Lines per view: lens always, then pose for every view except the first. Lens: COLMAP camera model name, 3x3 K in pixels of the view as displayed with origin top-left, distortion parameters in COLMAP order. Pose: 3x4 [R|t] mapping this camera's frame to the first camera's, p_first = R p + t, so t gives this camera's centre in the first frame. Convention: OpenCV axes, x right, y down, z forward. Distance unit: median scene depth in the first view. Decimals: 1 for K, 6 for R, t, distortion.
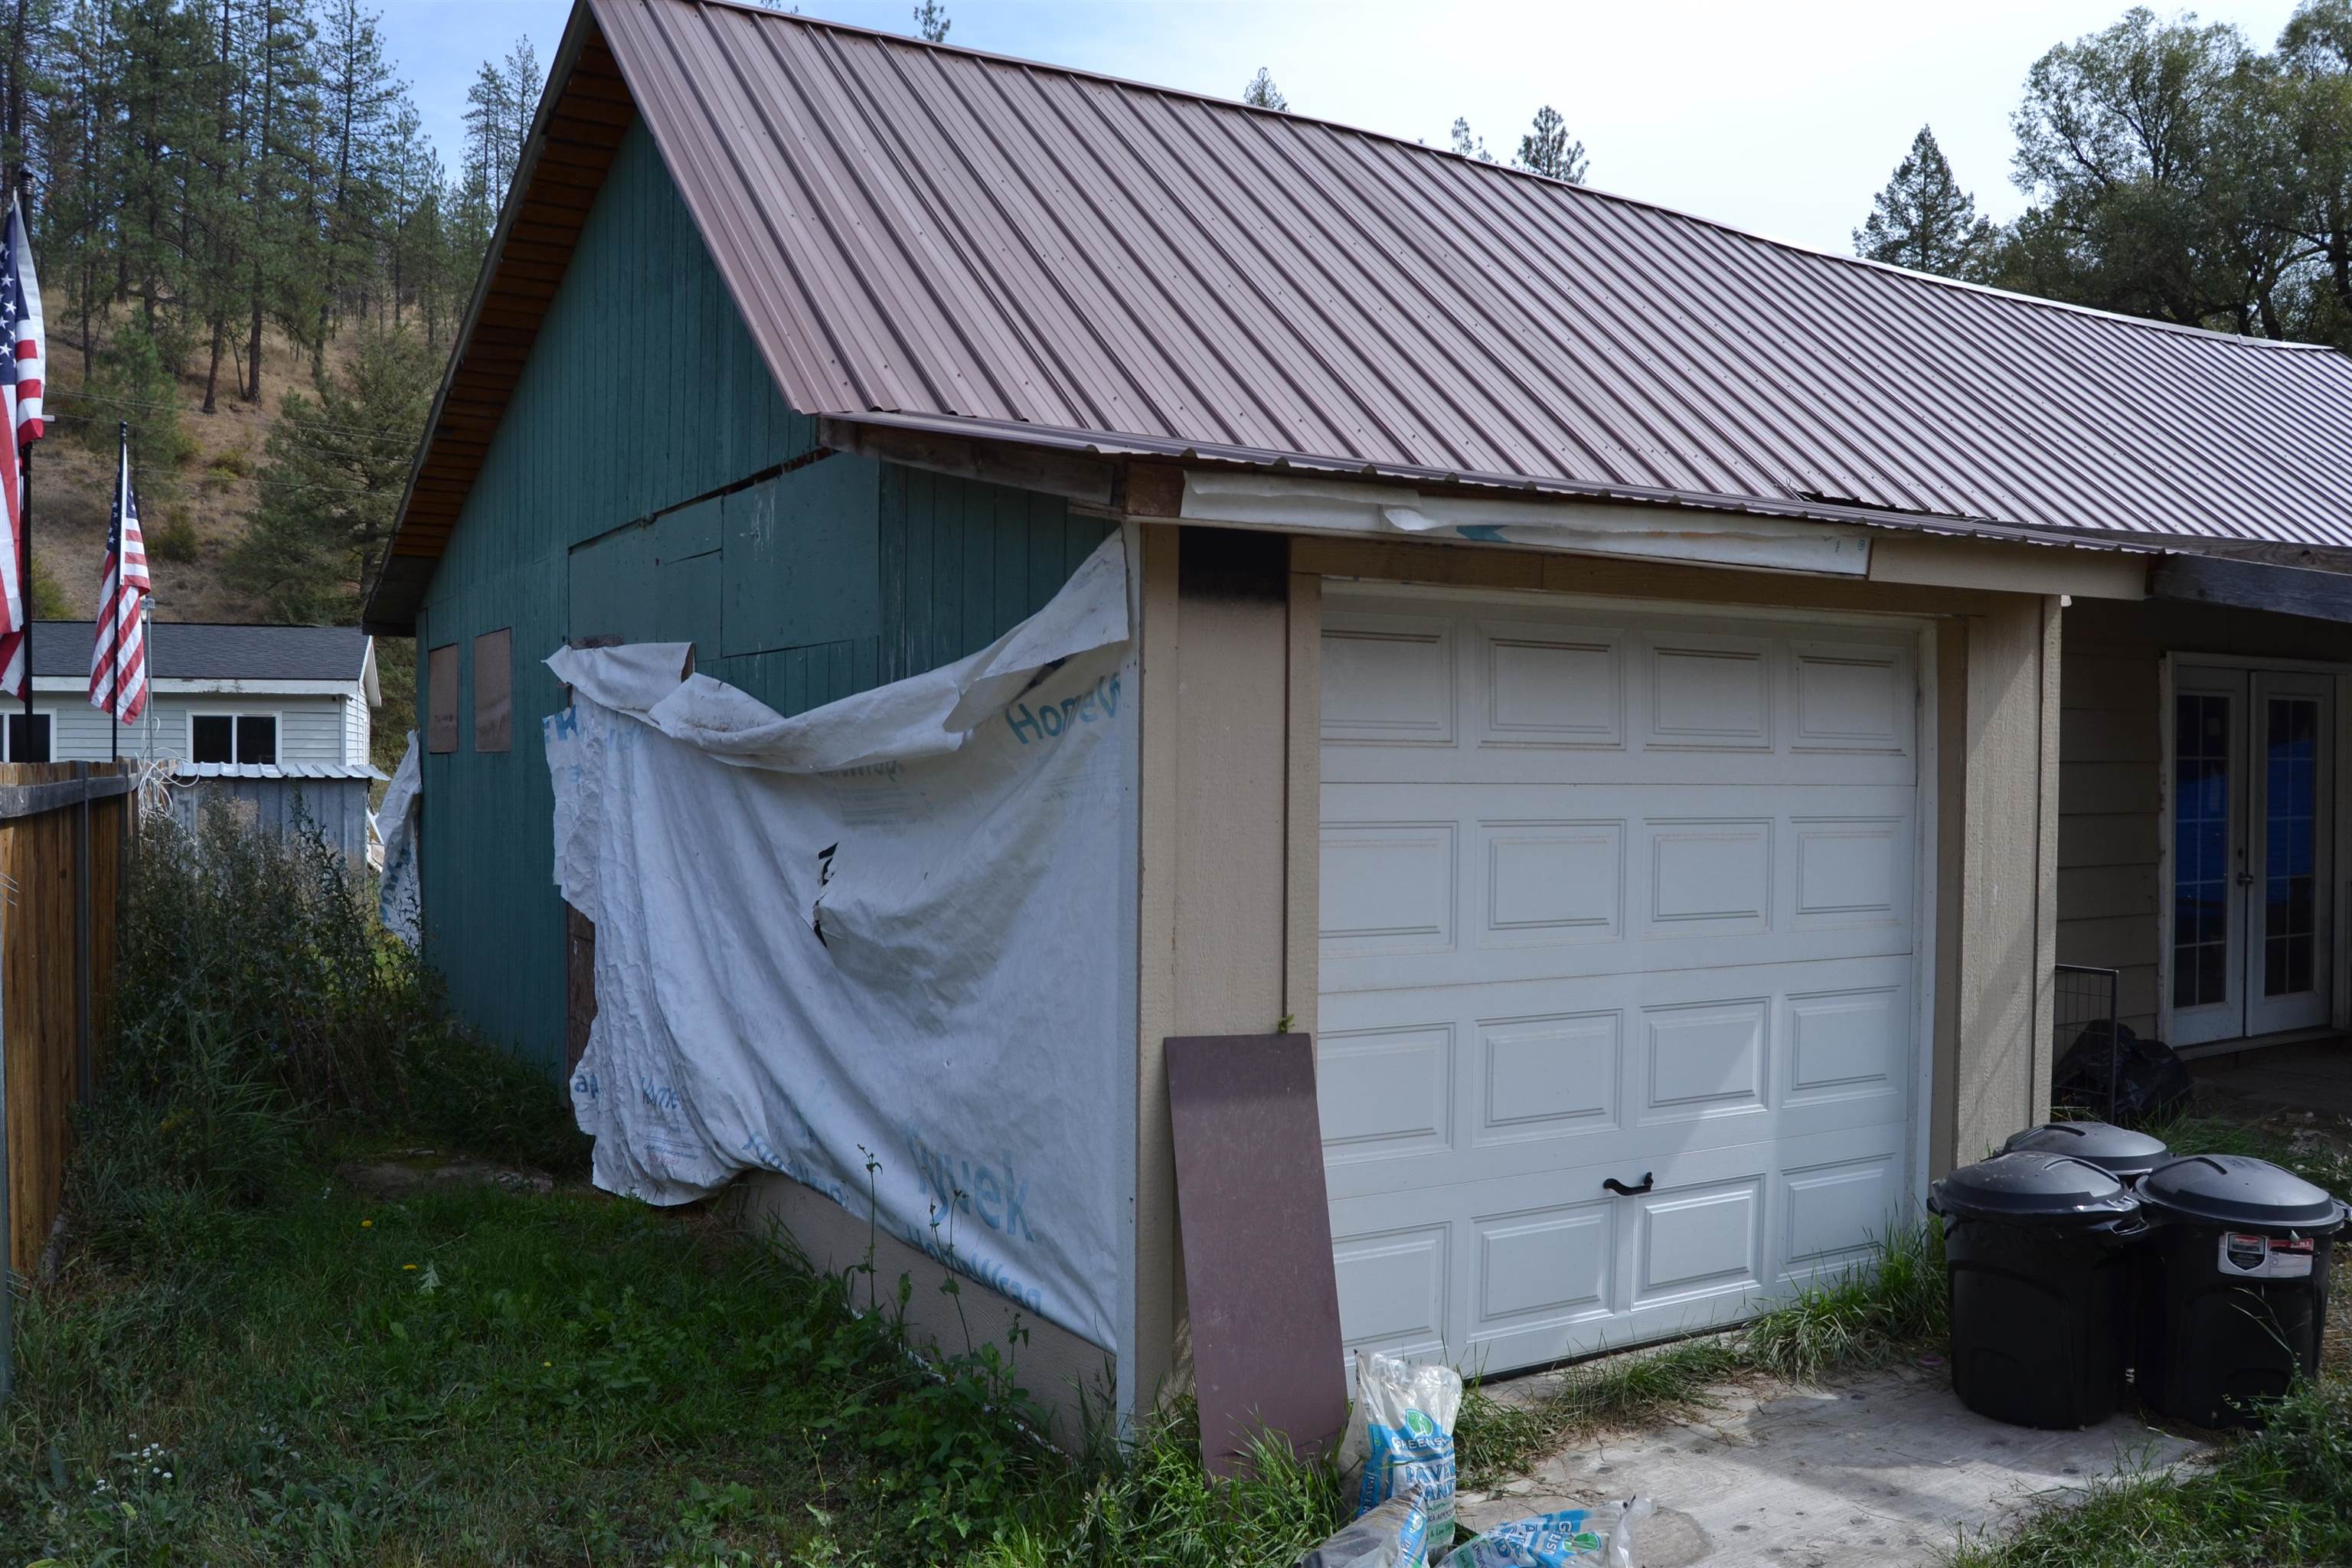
lens RADIAL K [[1839.2, 0, 1176.0], [0, 1839.2, 784.0], [0, 0, 1]] dist [-0.073094, 0.006522]
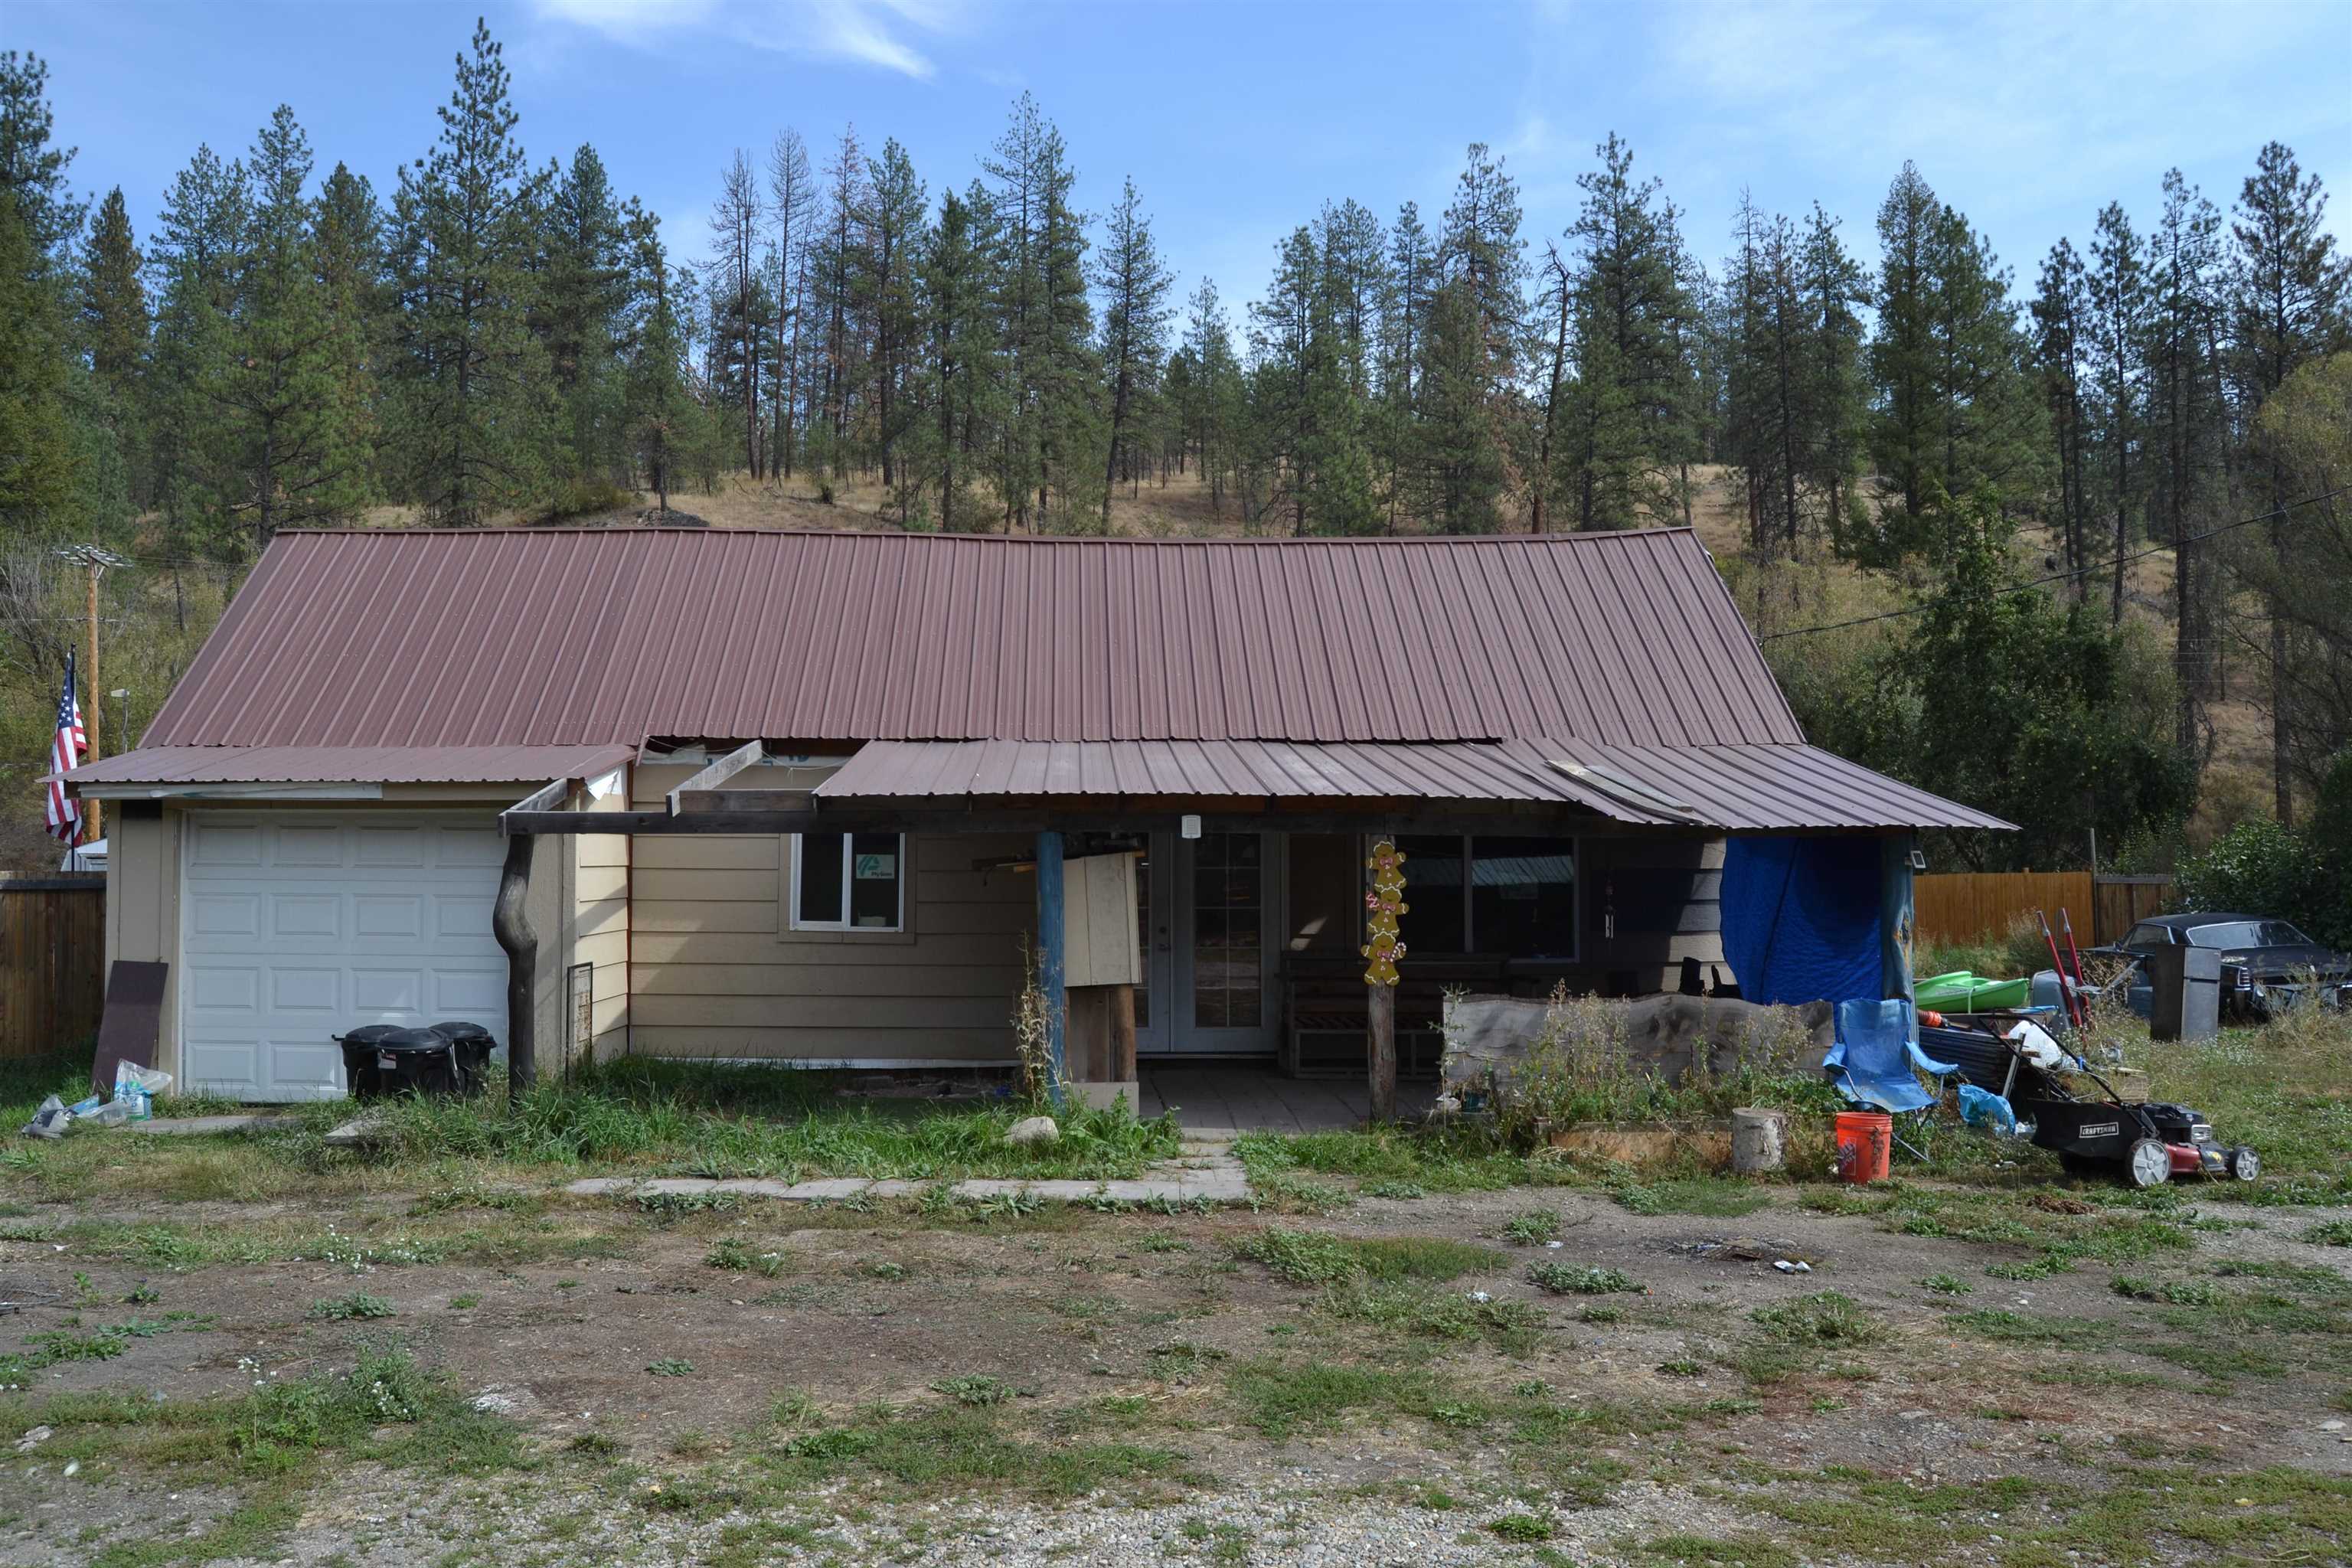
lens RADIAL K [[1839.2, 0, 1176.0], [0, 1839.2, 784.0], [0, 0, 1]] dist [-0.073094, 0.006522]
pose [[0.891741, -0.022391, -0.451992, 0.107800], [-0.002304, 0.998538, -0.054013, -0.000011], [0.452541, 0.049207, 0.890385, -0.032569]]
